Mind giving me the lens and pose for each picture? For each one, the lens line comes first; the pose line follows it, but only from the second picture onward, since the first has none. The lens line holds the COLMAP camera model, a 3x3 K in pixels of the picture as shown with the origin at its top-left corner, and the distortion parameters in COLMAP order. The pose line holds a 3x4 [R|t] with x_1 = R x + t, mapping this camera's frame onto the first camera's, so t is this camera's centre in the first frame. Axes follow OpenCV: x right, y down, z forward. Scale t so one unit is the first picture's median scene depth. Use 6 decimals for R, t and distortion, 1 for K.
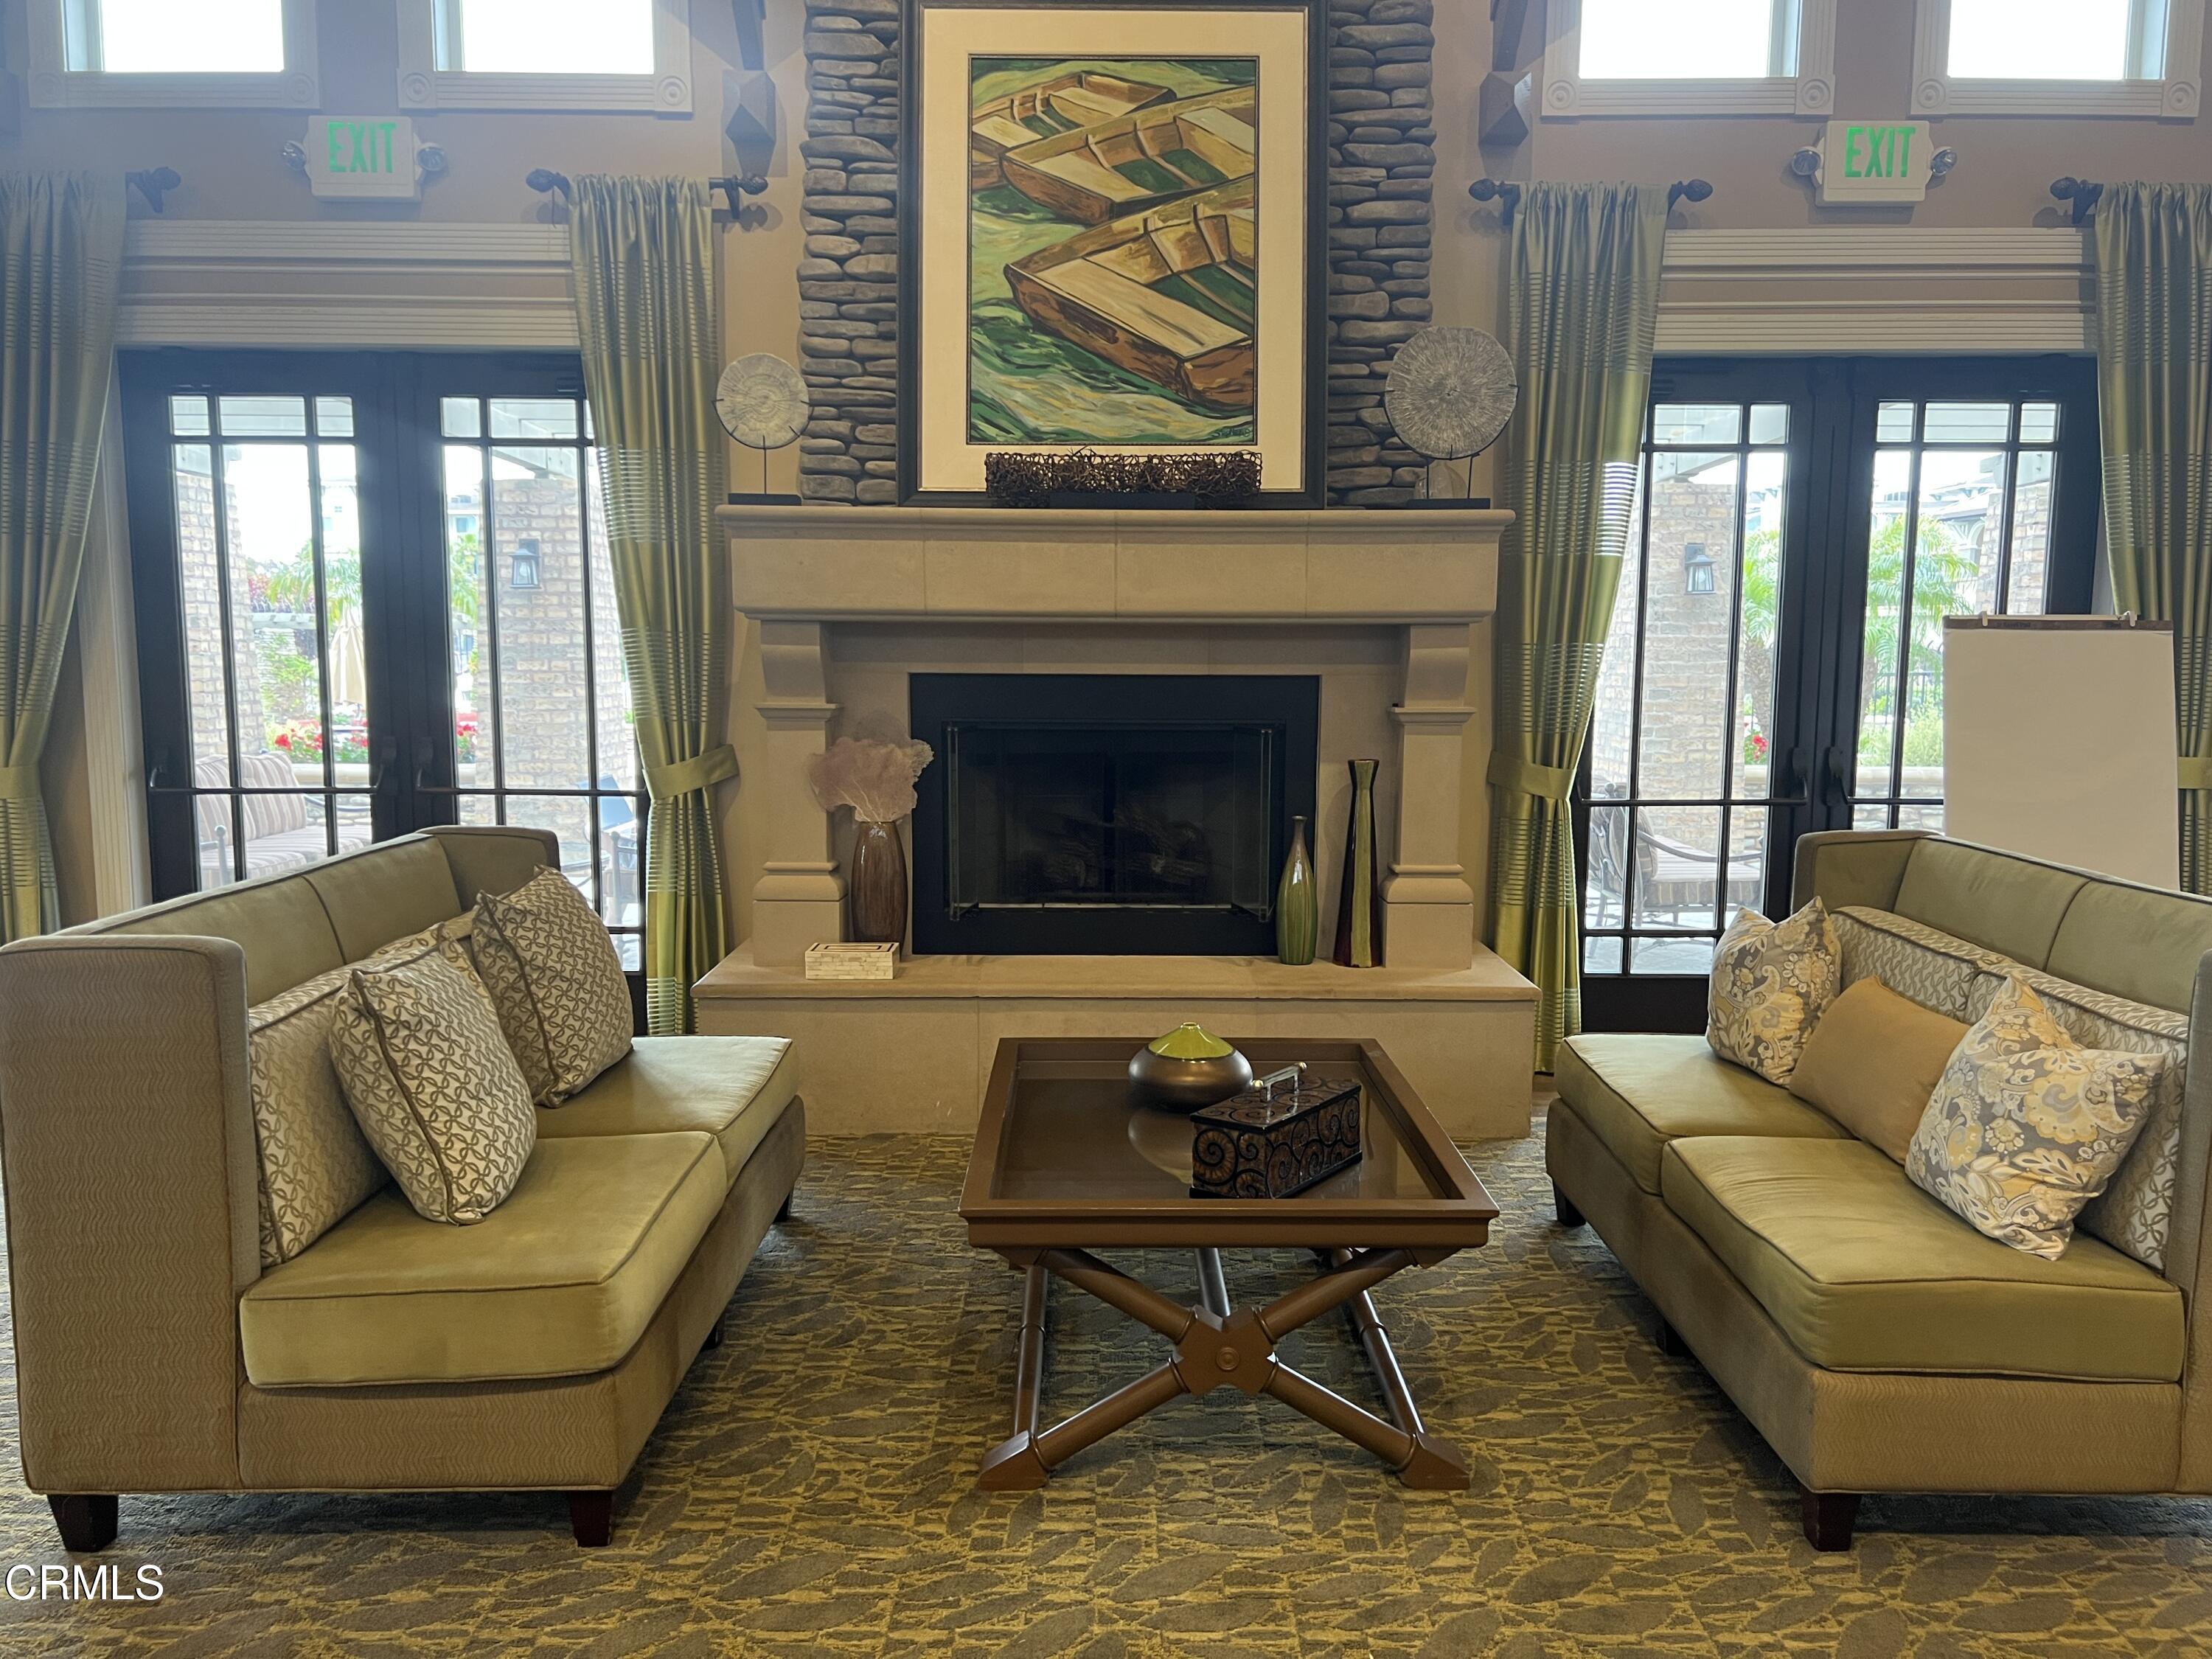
lens RADIAL K [[1658.0, 0, 1106.7], [0, 1658.0, 818.6], [0, 0, 1]] dist [0.036052, -0.003052]
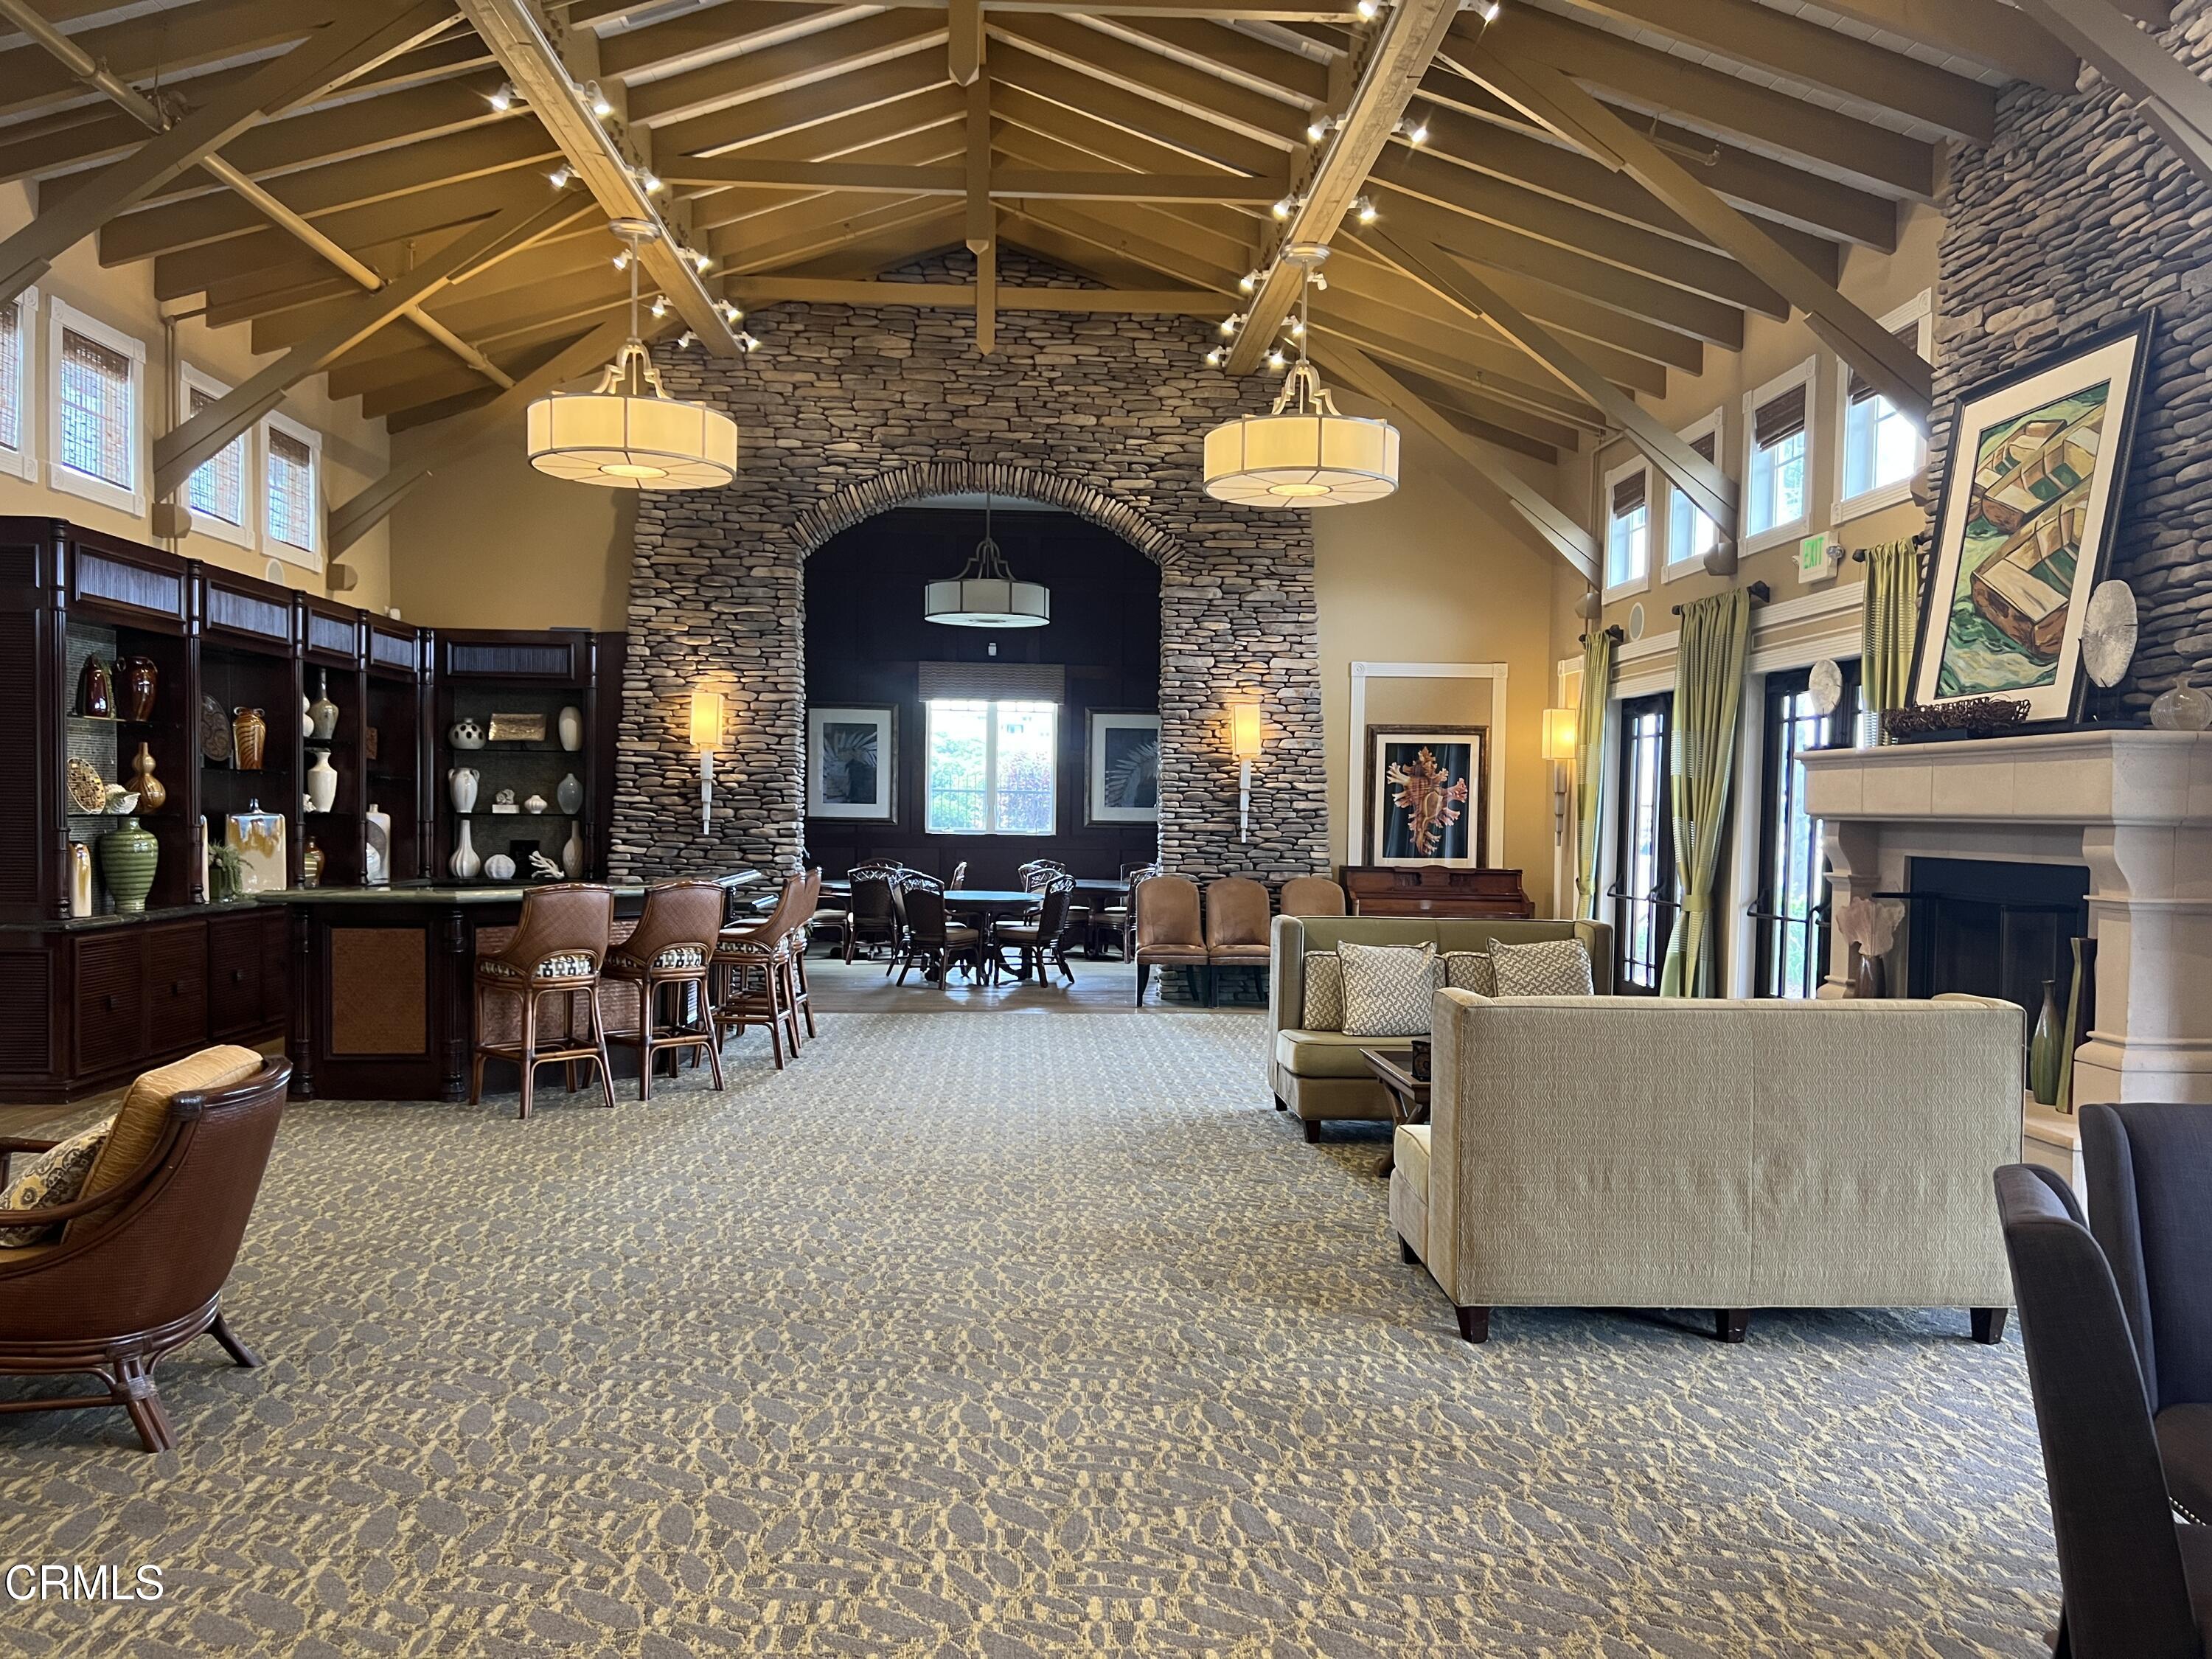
lens RADIAL K [[1658.0, 0, 1115.6], [0, 1658.0, 841.9], [0, 0, 1]] dist [0.036052, -0.003052]
pose [[0.047526, 0.017614, -0.998715, 1.330716], [-0.126987, 0.991838, 0.011449, -0.028618], [0.990765, 0.126280, 0.049375, 0.237744]]
